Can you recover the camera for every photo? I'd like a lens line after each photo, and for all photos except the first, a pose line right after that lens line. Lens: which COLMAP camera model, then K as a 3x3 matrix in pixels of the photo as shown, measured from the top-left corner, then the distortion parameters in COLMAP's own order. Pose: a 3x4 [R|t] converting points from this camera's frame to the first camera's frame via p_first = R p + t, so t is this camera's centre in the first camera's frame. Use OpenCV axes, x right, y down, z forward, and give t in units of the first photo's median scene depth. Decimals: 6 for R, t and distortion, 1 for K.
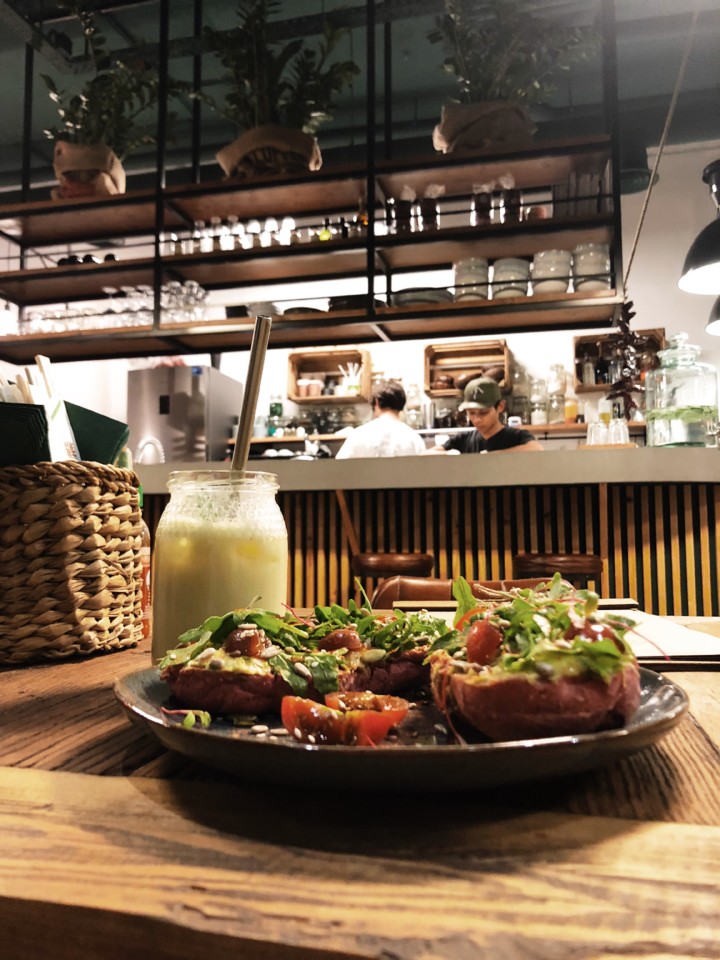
lens RADIAL K [[789.7, 0, 362.1], [0, 789.7, 483.6], [0, 0, 1]] dist [-0.026211, 0.014833]
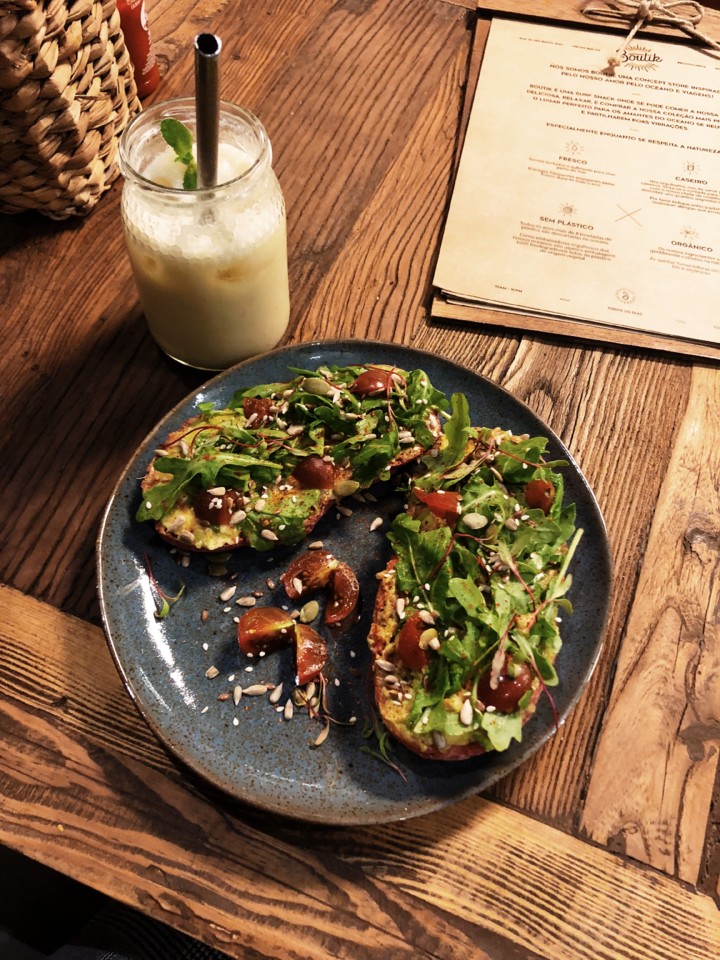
lens RADIAL K [[789.7, 0, 365.3], [0, 789.7, 481.9], [0, 0, 1]] dist [-0.026211, 0.014833]
pose [[0.985598, 0.164991, -0.037063, 0.049048], [-0.037979, 0.429548, 0.902245, -0.473400], [0.164782, -0.887844, 0.429628, 0.396133]]
